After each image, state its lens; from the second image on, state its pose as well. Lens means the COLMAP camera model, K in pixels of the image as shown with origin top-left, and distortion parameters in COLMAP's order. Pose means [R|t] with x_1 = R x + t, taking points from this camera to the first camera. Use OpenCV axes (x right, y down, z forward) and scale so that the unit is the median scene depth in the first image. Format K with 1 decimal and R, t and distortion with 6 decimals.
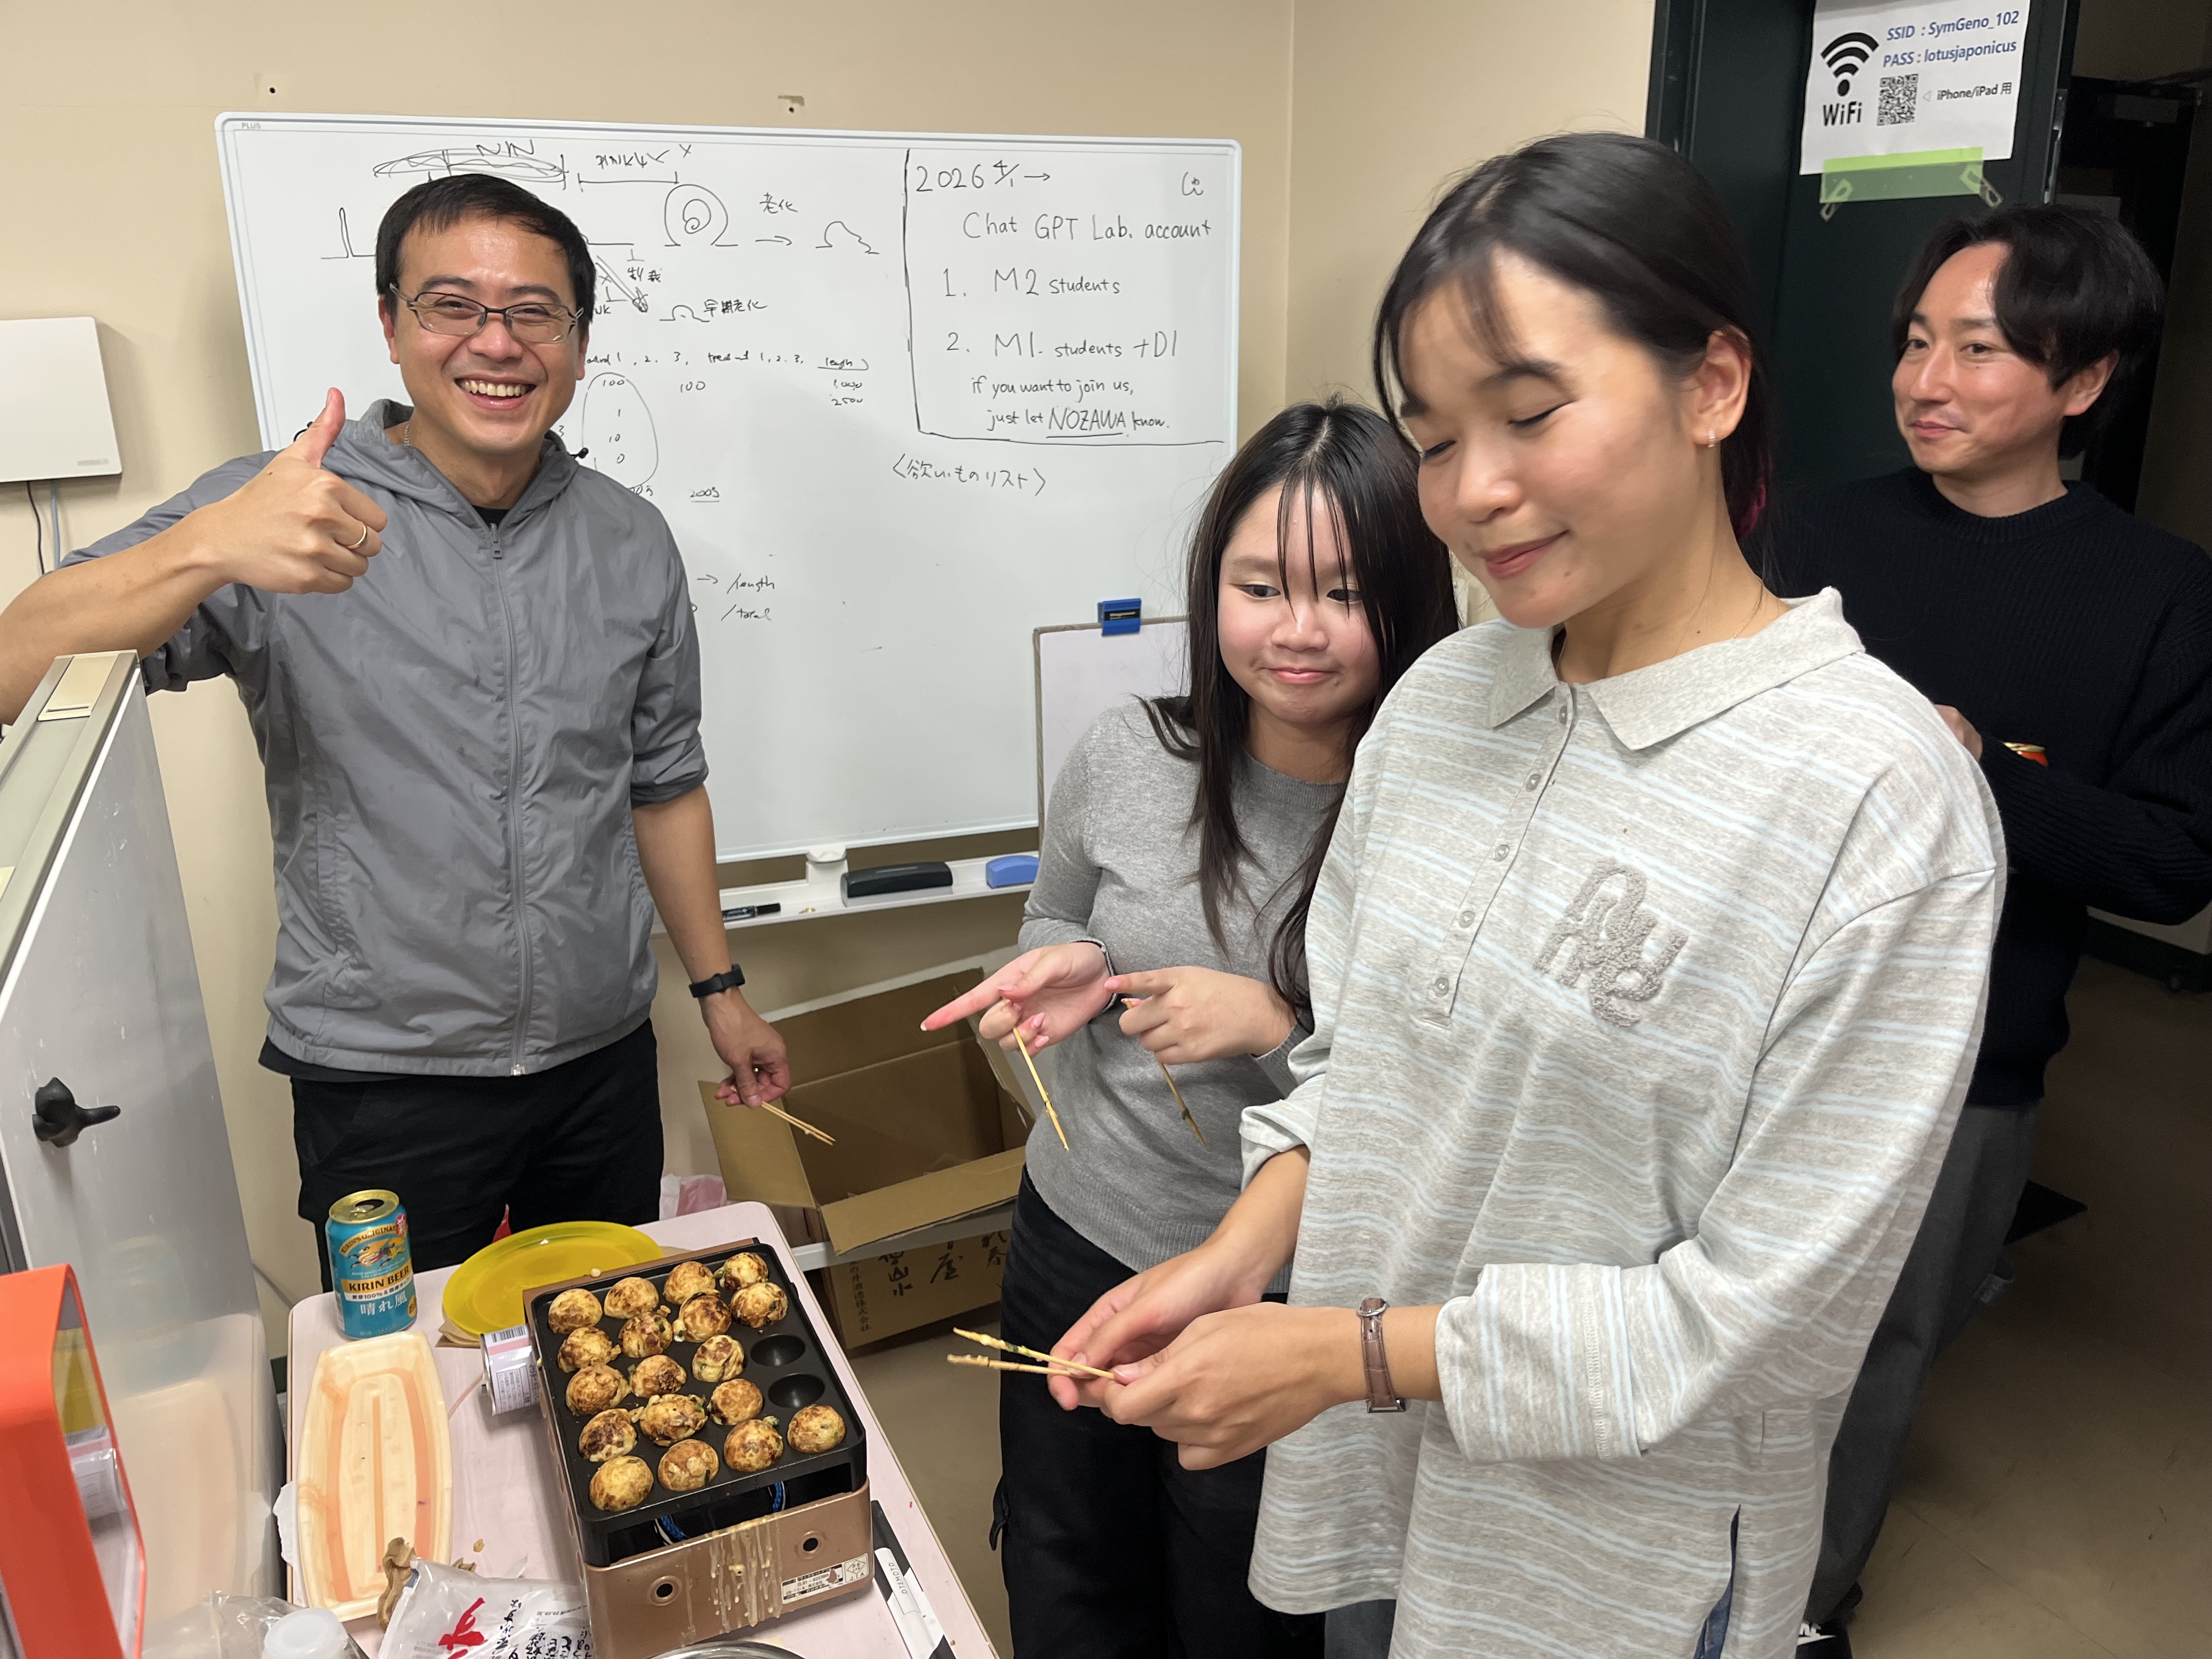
lens RADIAL K [[1753.4, 0, 1129.2], [0, 1753.4, 853.9], [0, 0, 1]] dist [0.092438, -0.152119]
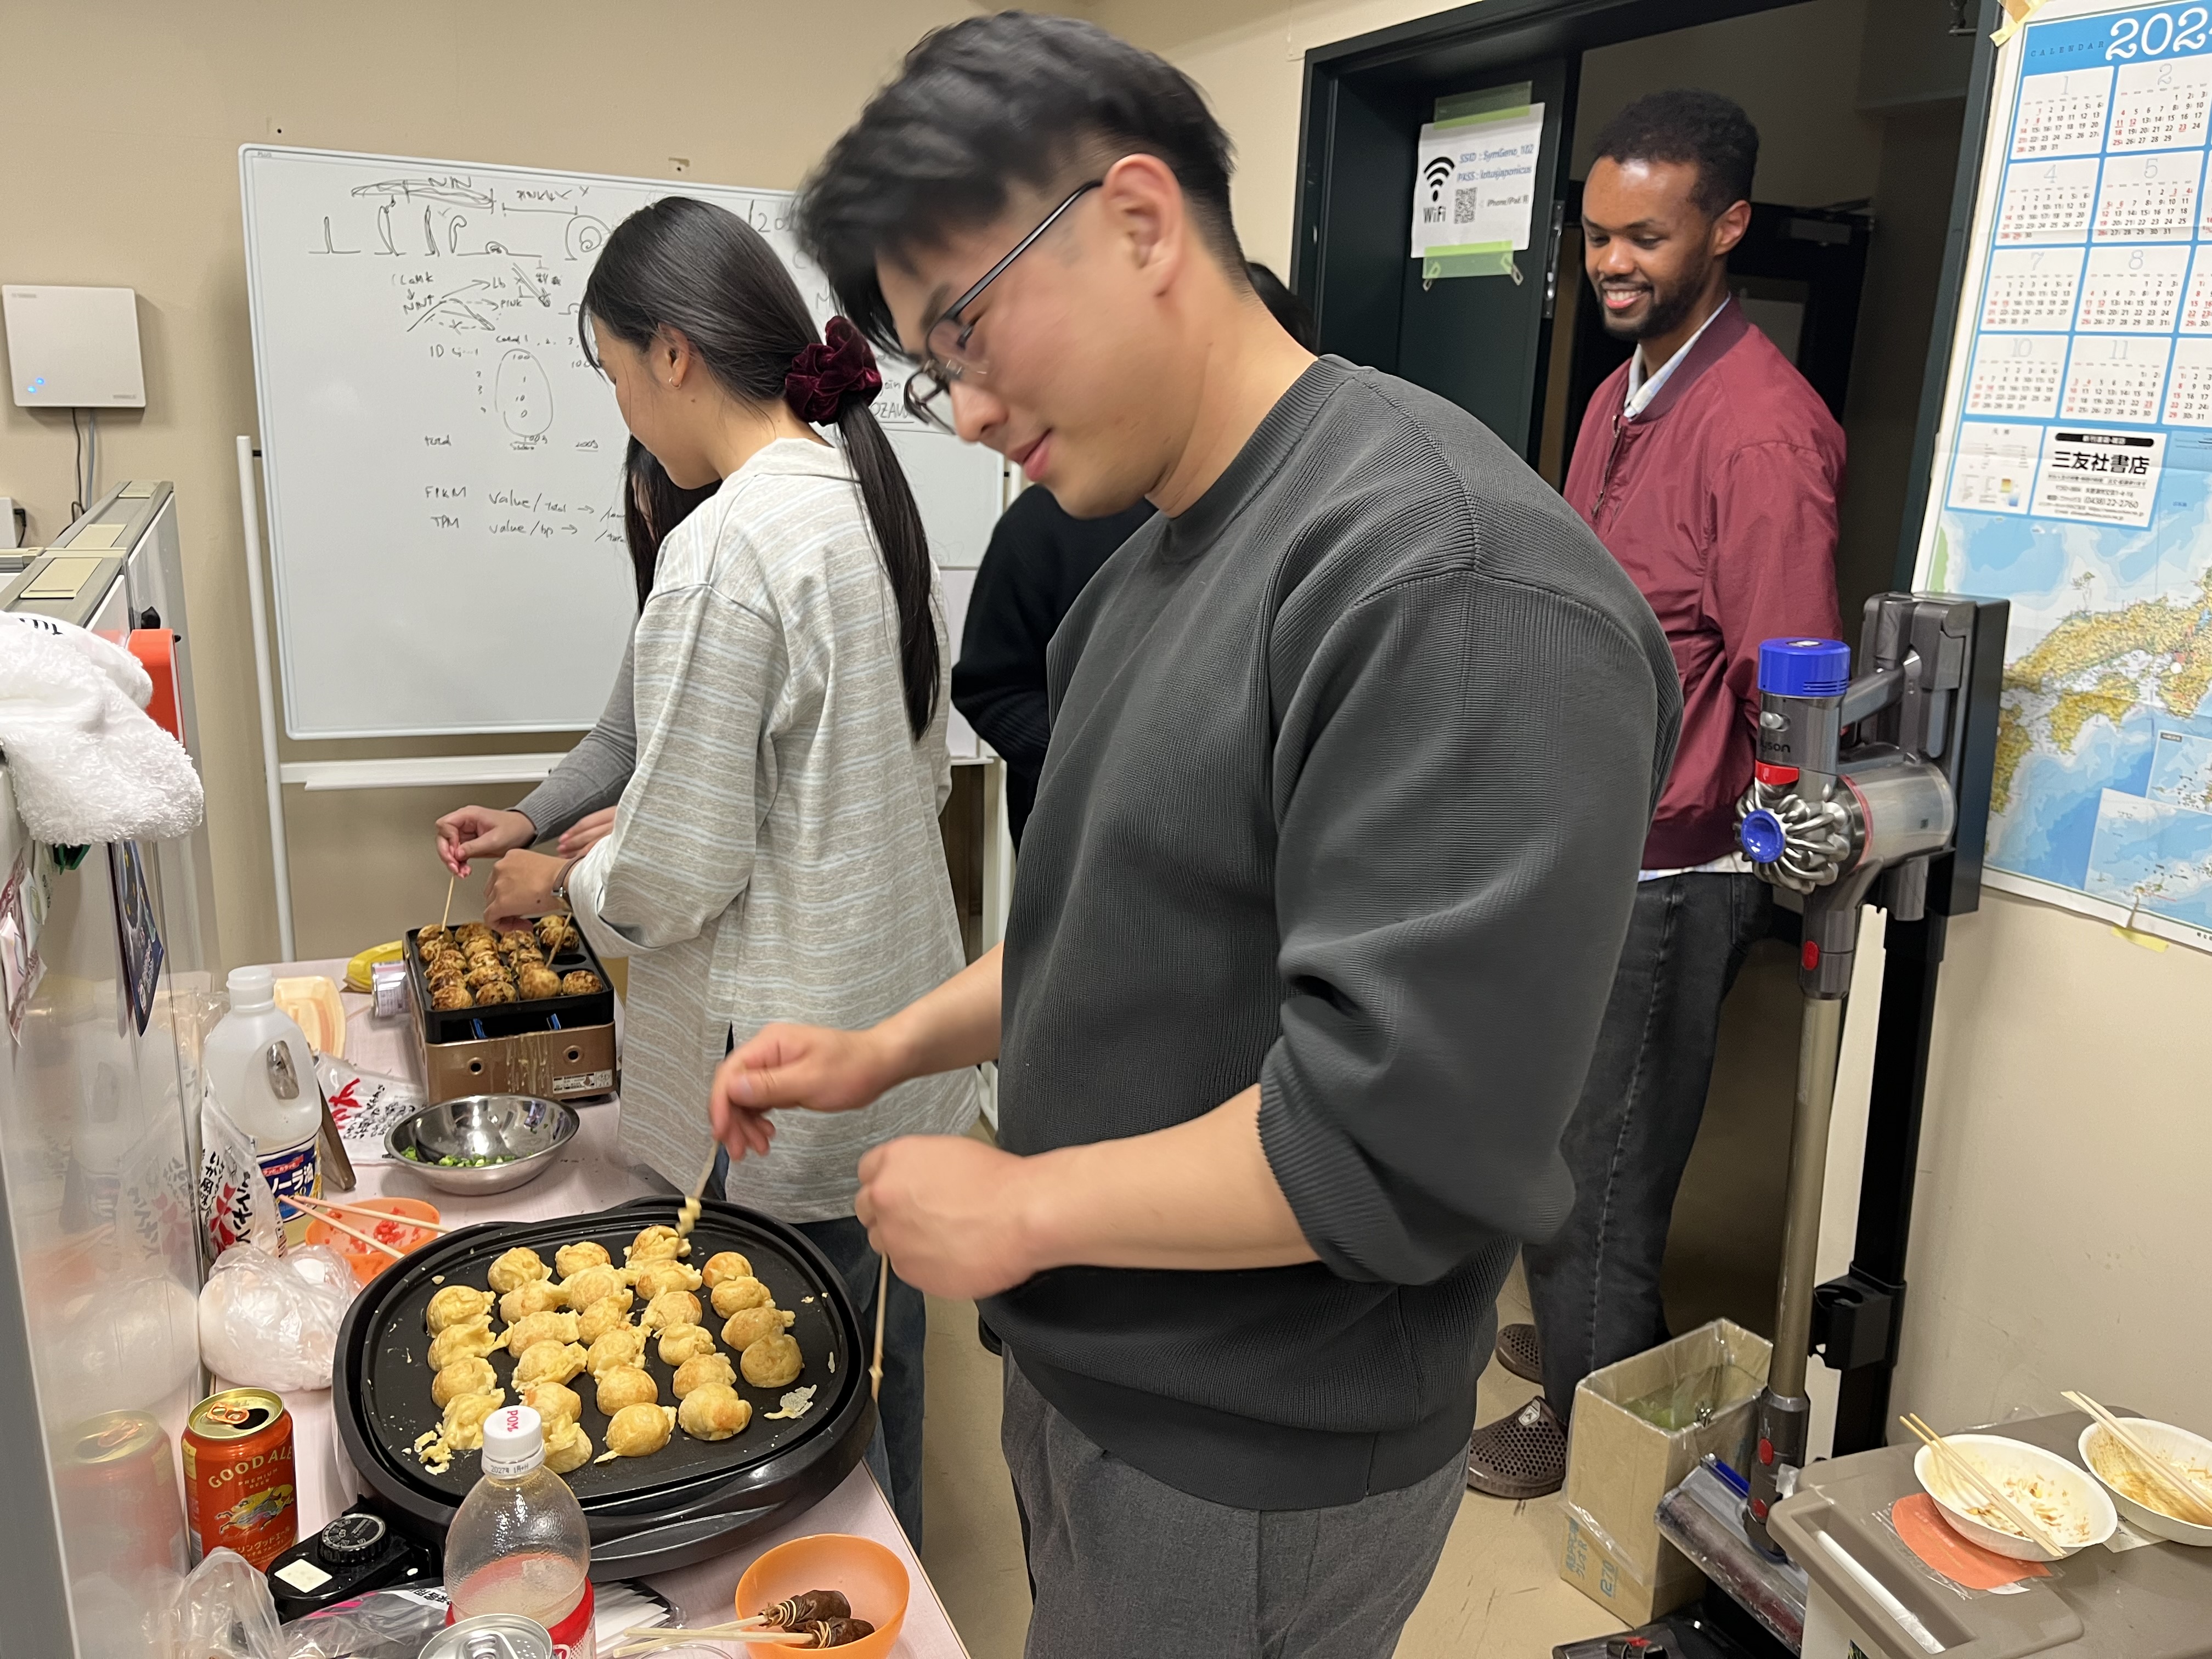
lens RADIAL K [[1729.6, 0, 1116.6], [0, 1729.6, 831.1], [0, 0, 1]] dist [0.060285, -0.099263]
pose [[0.998570, 0.046224, 0.026876, 0.146929], [-0.044821, 0.997710, -0.050652, 0.145501], [-0.029156, 0.049375, 0.998355, -0.329505]]
